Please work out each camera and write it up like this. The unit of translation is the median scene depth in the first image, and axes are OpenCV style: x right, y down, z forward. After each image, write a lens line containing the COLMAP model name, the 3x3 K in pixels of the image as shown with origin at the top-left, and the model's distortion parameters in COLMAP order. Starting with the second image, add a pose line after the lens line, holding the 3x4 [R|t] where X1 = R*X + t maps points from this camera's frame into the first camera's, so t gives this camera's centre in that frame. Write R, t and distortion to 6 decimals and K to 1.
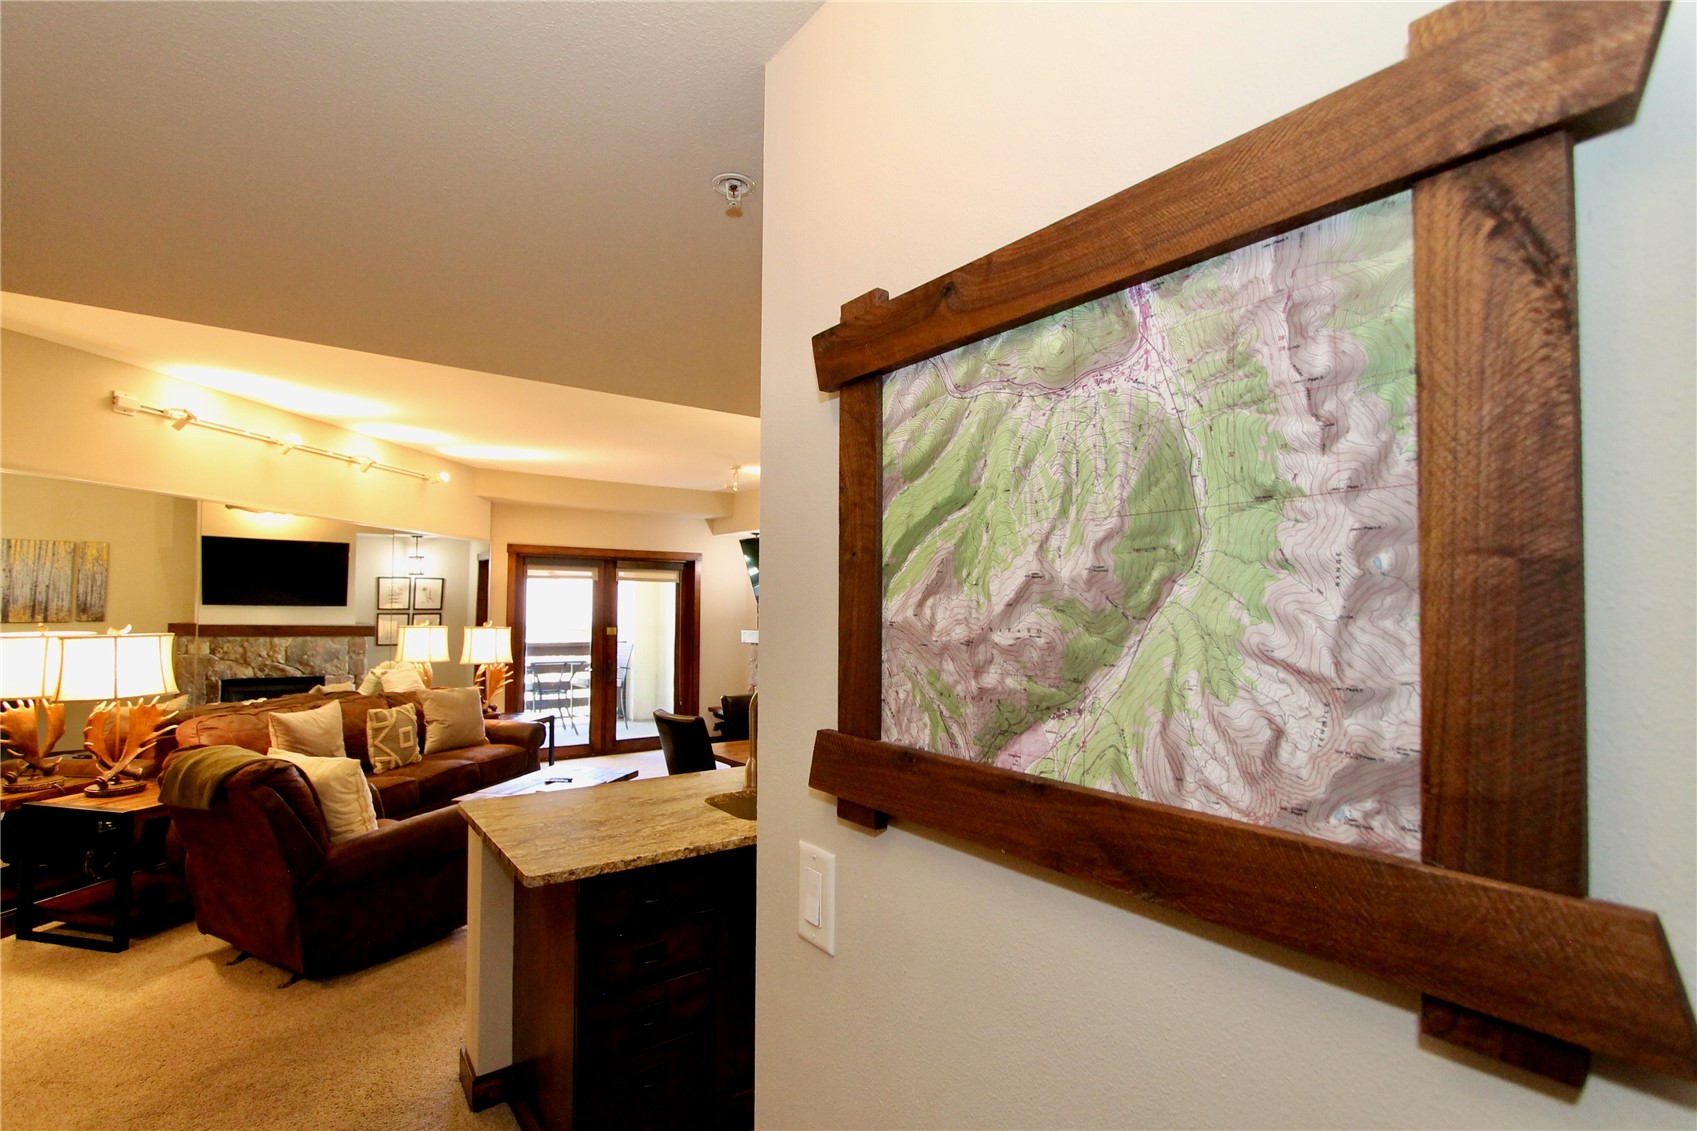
lens RADIAL K [[790.8, 0, 846.2], [0, 790.8, 585.7], [0, 0, 1]] dist [-0.012847, 0.001669]
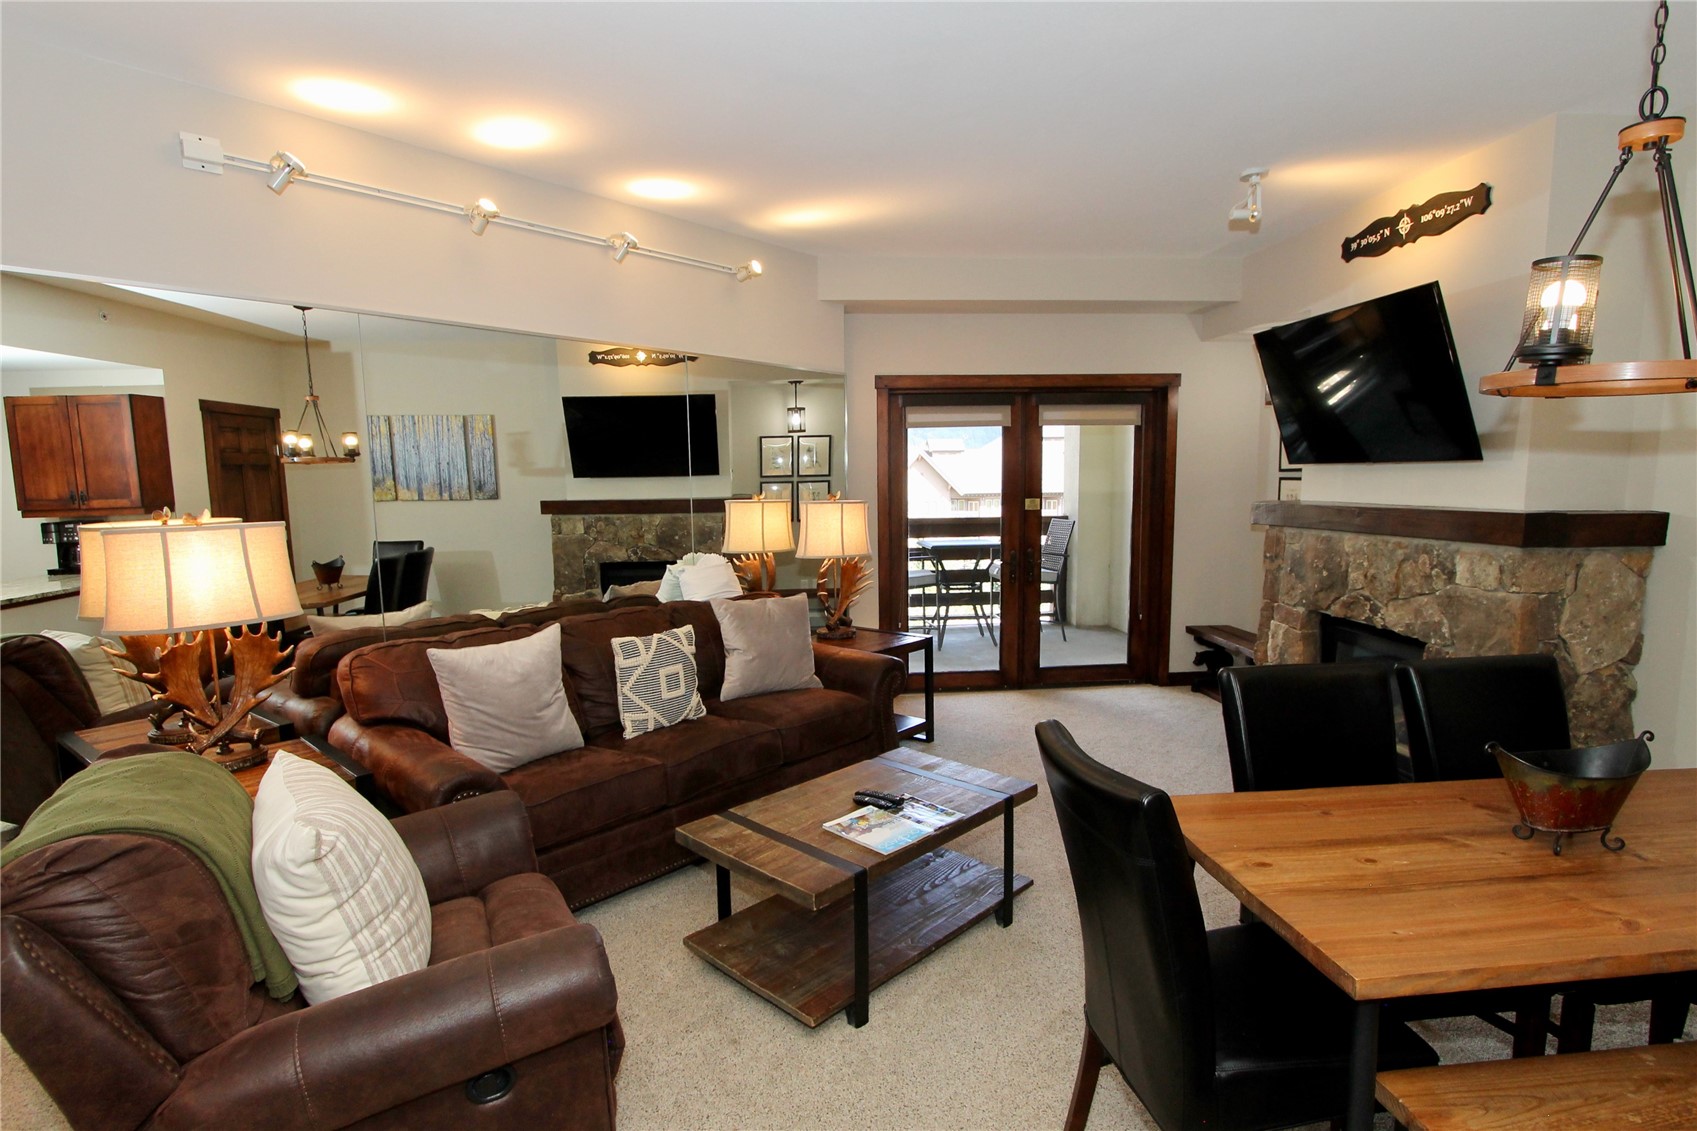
lens RADIAL K [[853.2, 0, 848.2], [0, 853.2, 590.1], [0, 0, 1]] dist [-0.015113, 0.000871]
pose [[0.852310, 0.046683, -0.520949, -0.093853], [0.039181, 0.987512, 0.152594, 0.023517], [0.521567, -0.150469, 0.839838, 0.530659]]
